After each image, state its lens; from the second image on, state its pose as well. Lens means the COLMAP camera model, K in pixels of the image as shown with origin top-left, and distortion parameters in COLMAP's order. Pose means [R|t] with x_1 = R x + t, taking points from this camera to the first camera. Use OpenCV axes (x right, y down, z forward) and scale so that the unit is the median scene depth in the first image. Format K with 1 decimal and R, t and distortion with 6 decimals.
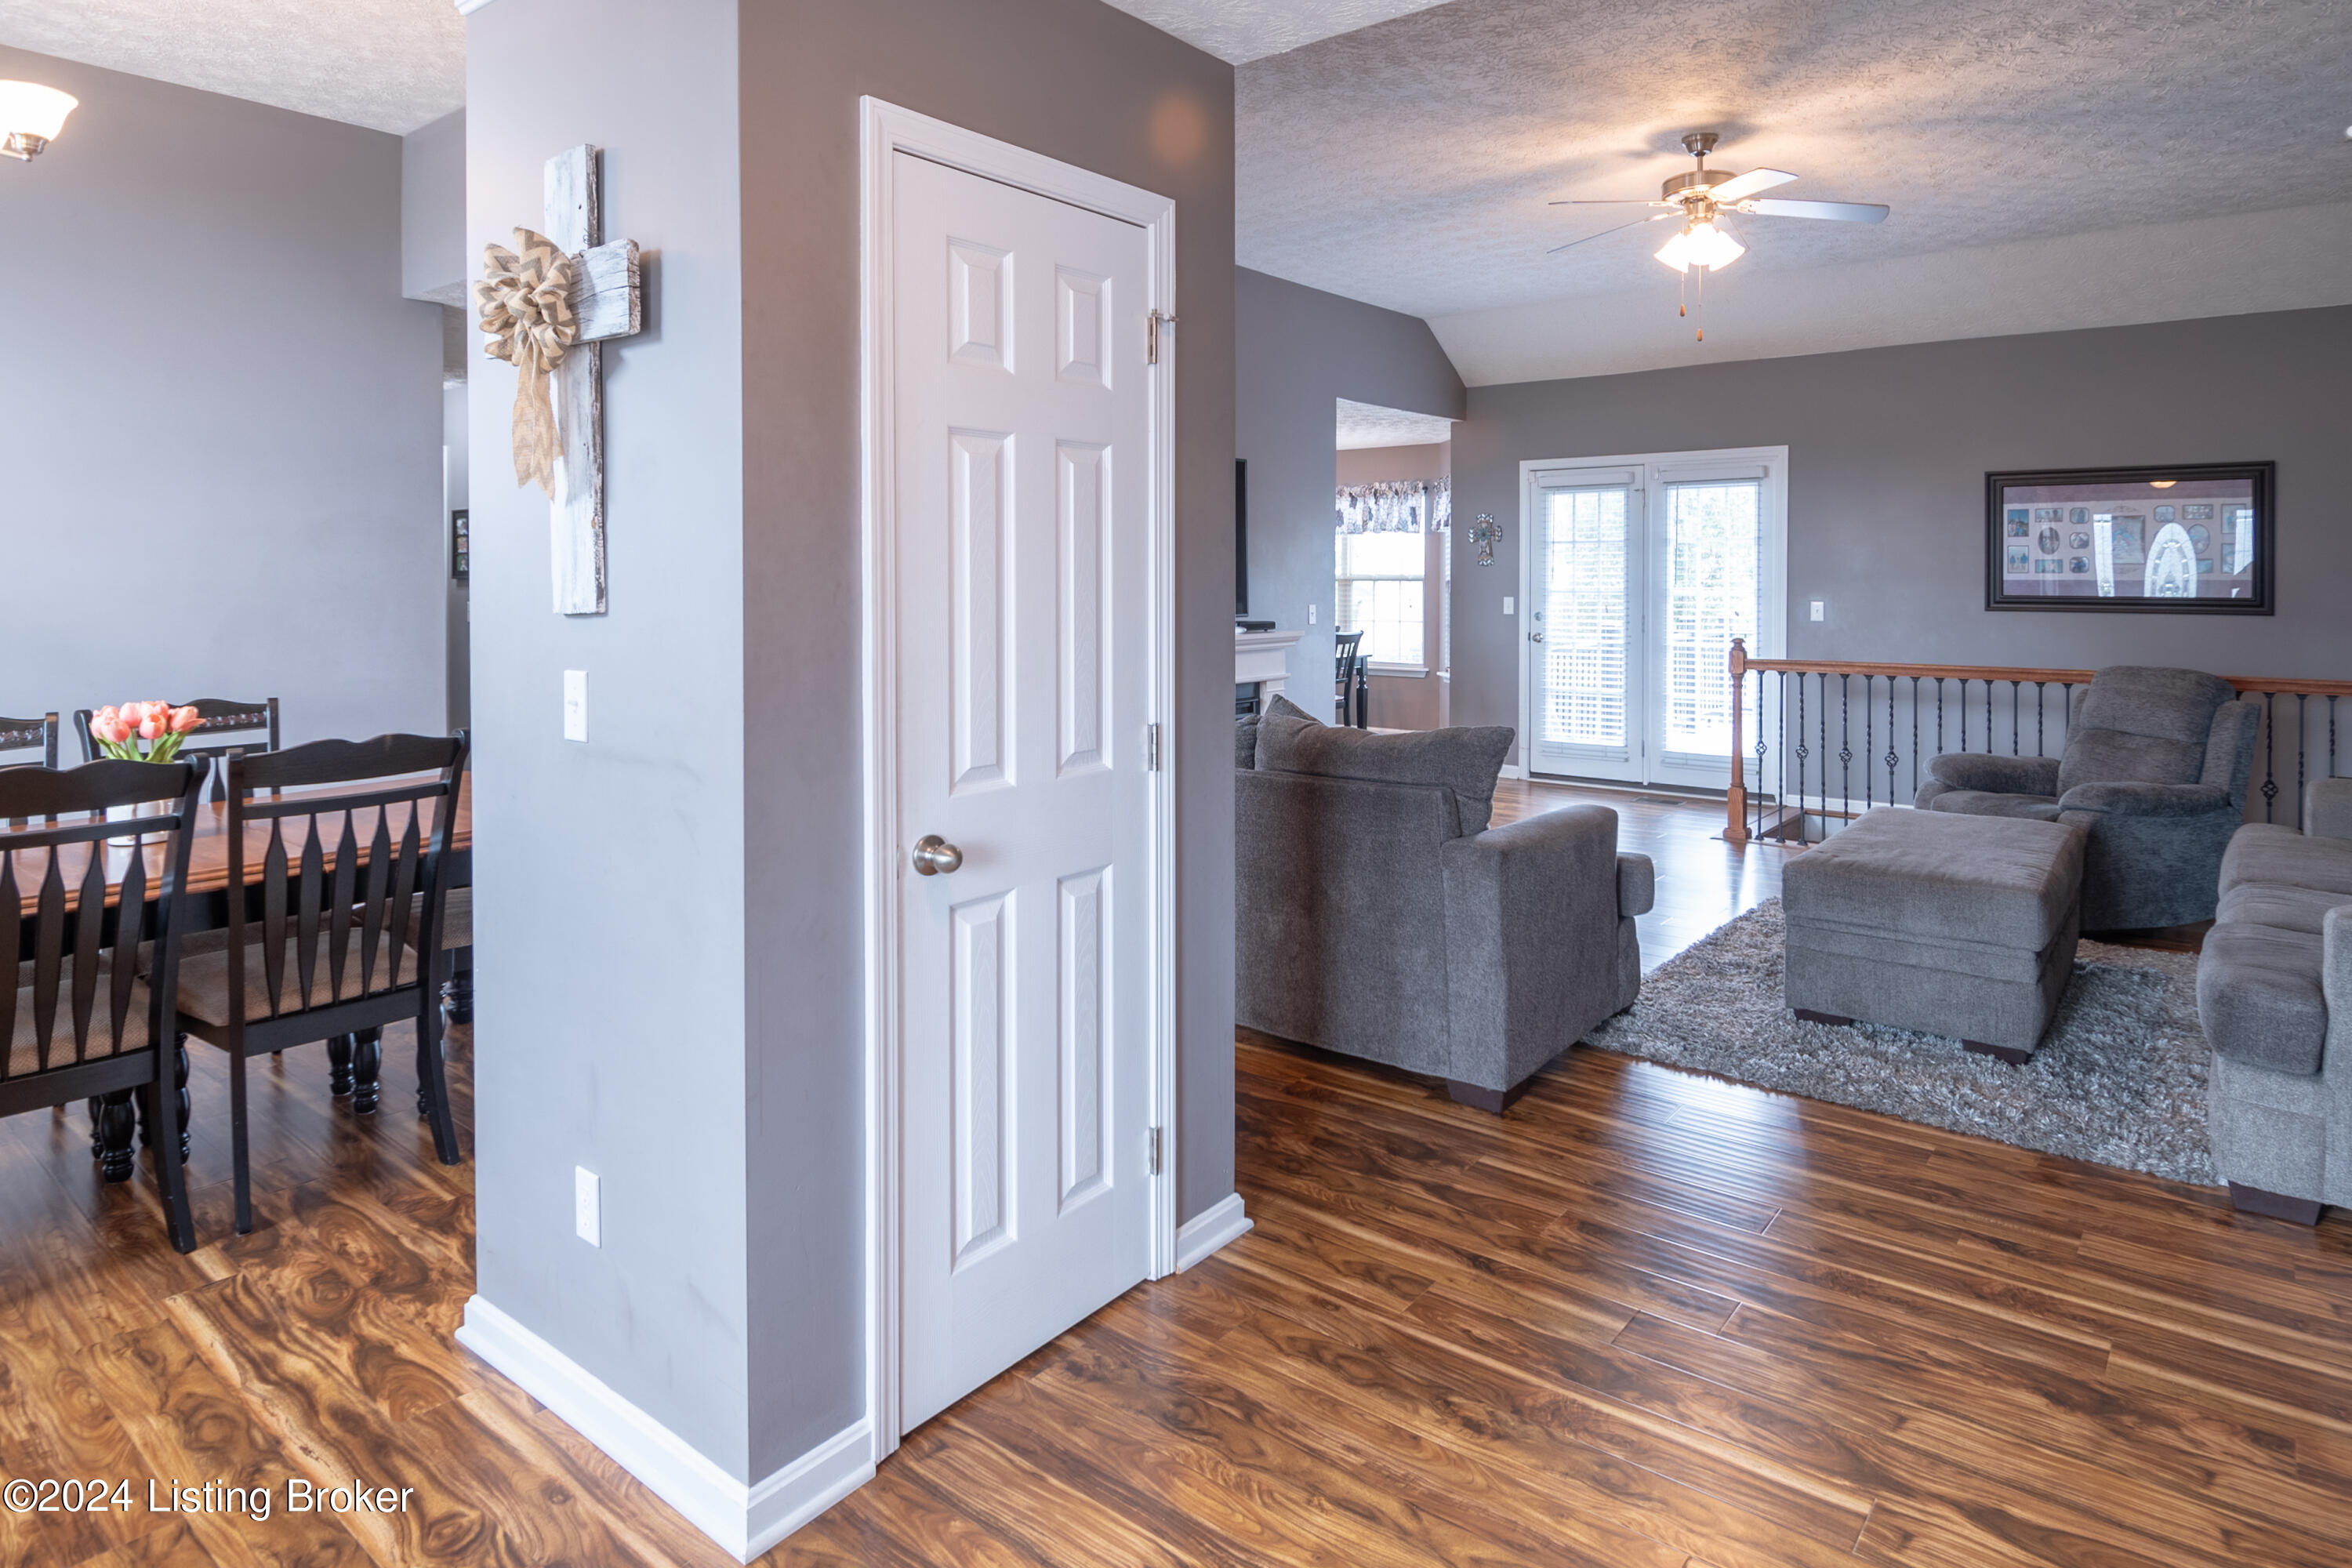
lens RADIAL K [[1347.5, 0, 1191.1], [0, 1347.5, 624.2], [0, 0, 1]] dist [0.002536, -0.002640]
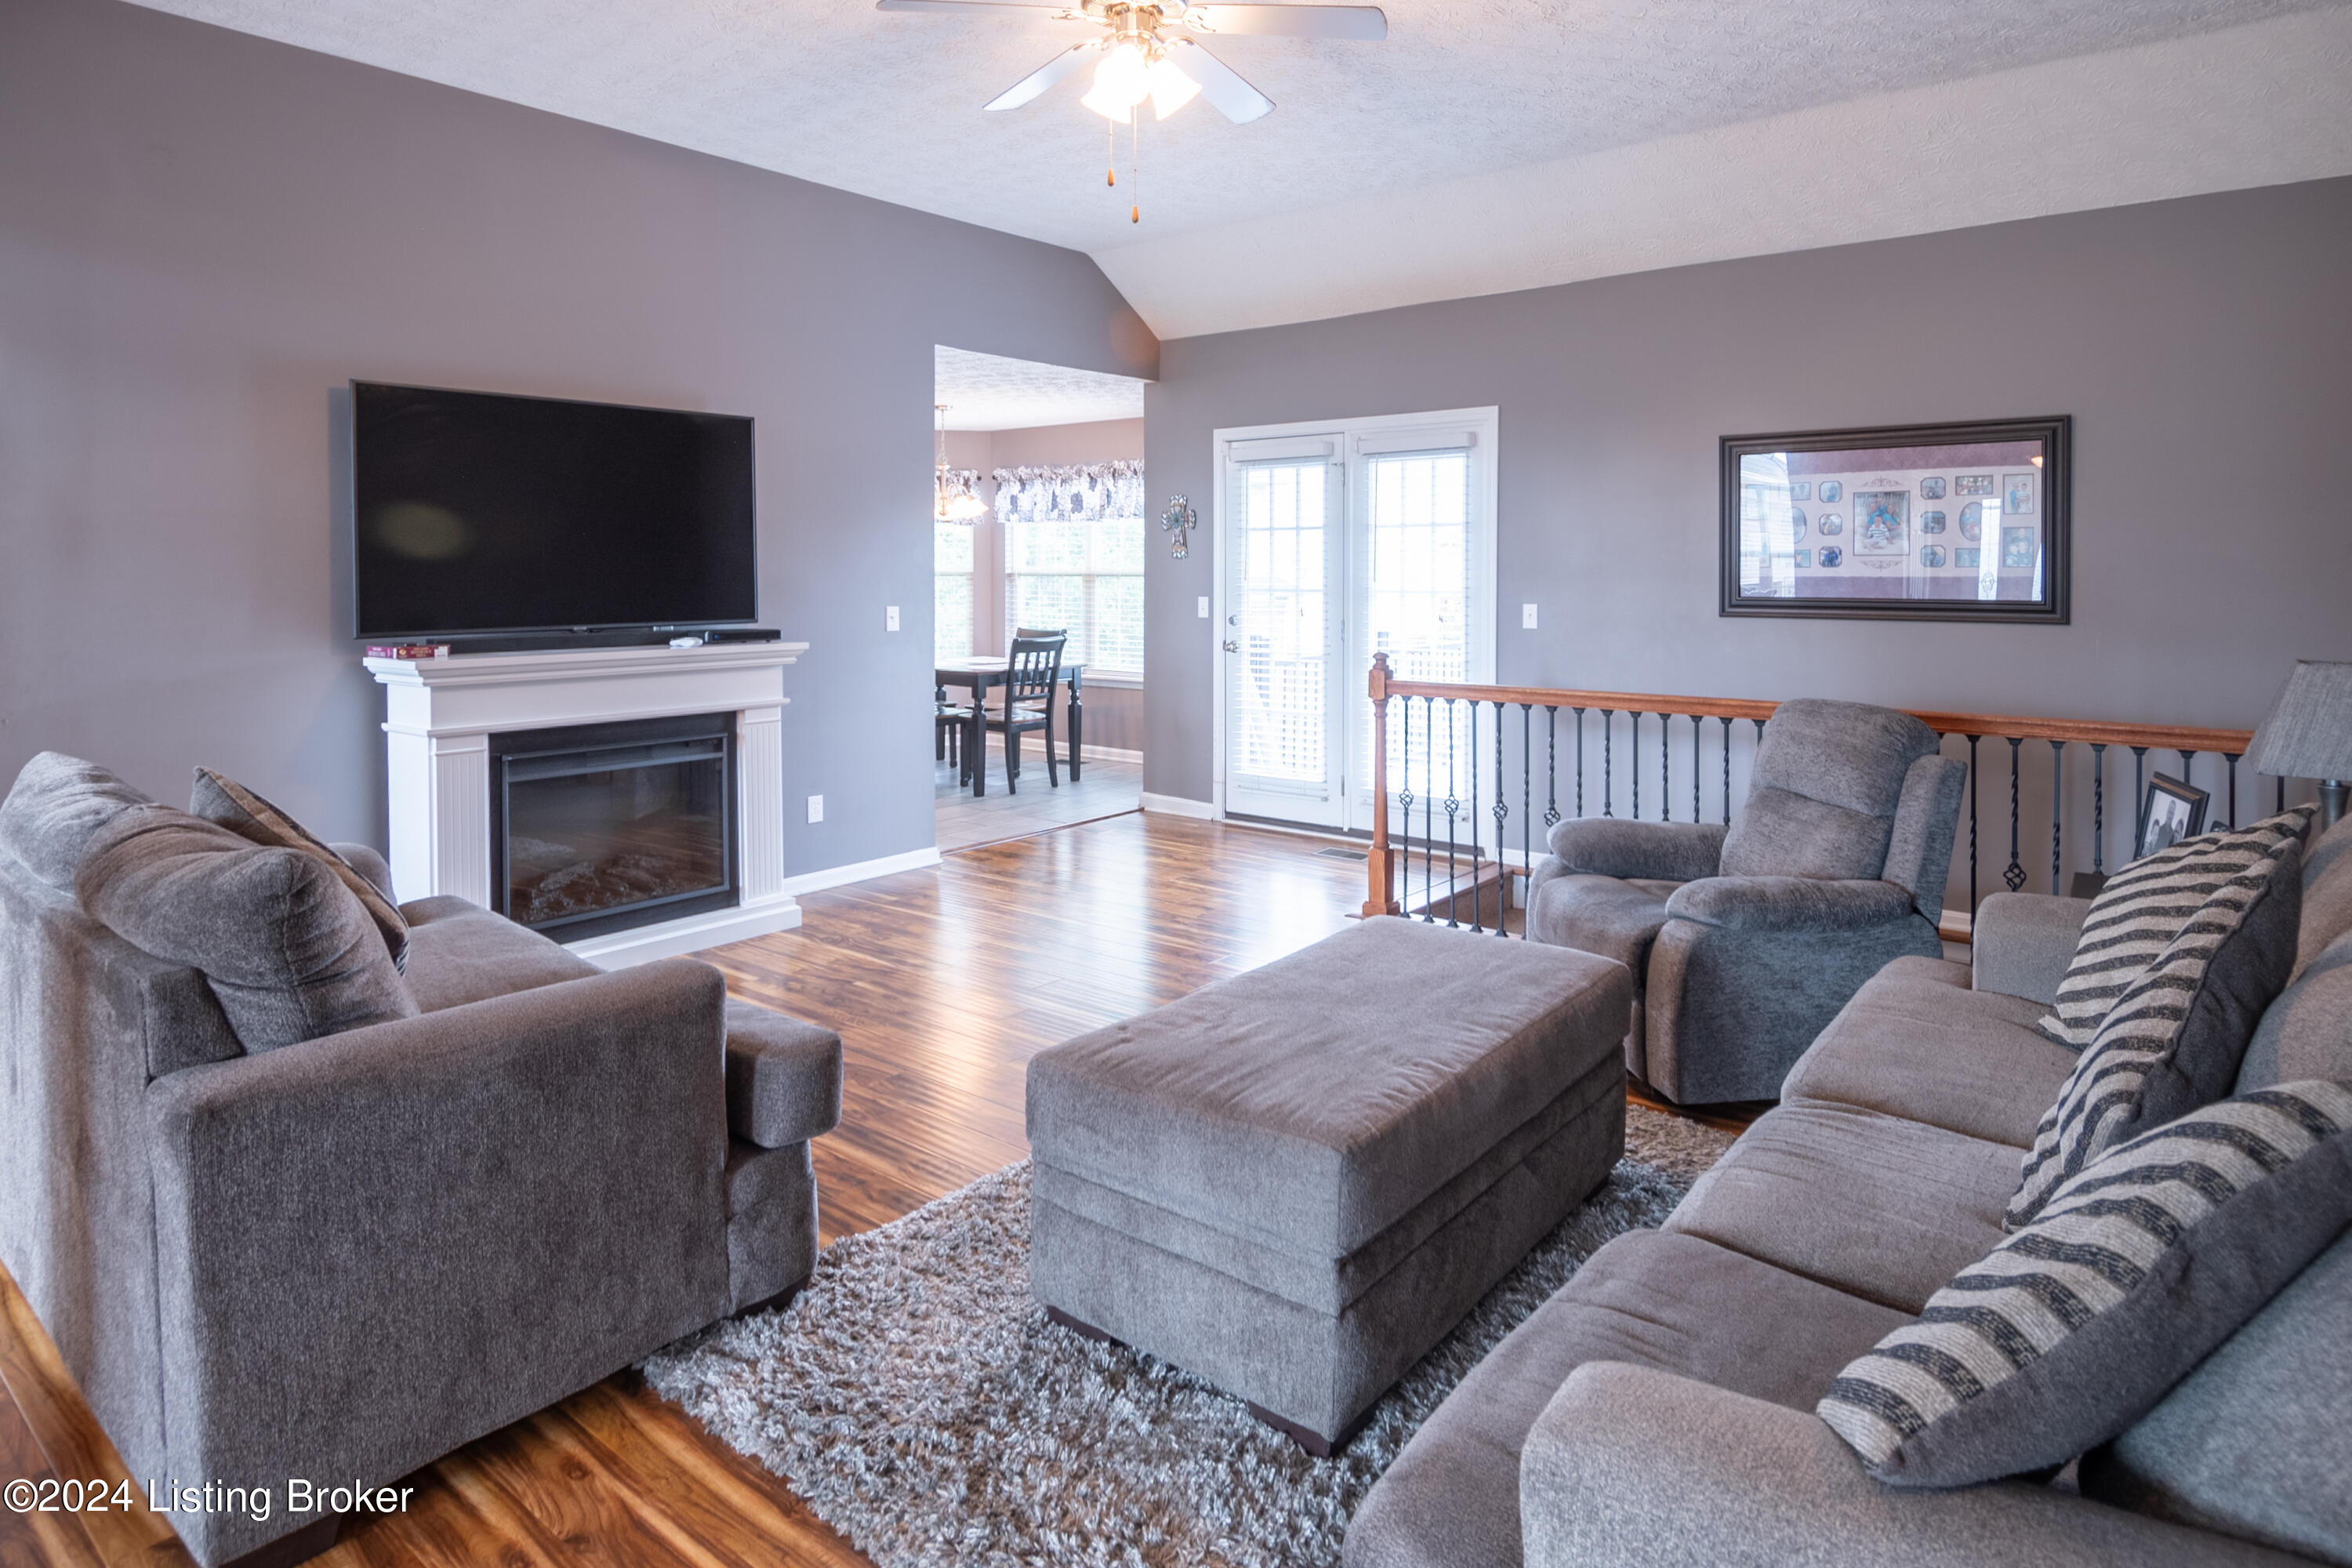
lens RADIAL K [[1346.4, 0, 1174.7], [0, 1346.4, 636.6], [0, 0, 1]] dist [-0.003614, -0.002326]
pose [[0.999972, 0.001806, -0.007276, 0.290035], [-0.001720, 0.999929, 0.011781, -0.007206], [0.007297, -0.011768, 0.999904, 0.236021]]
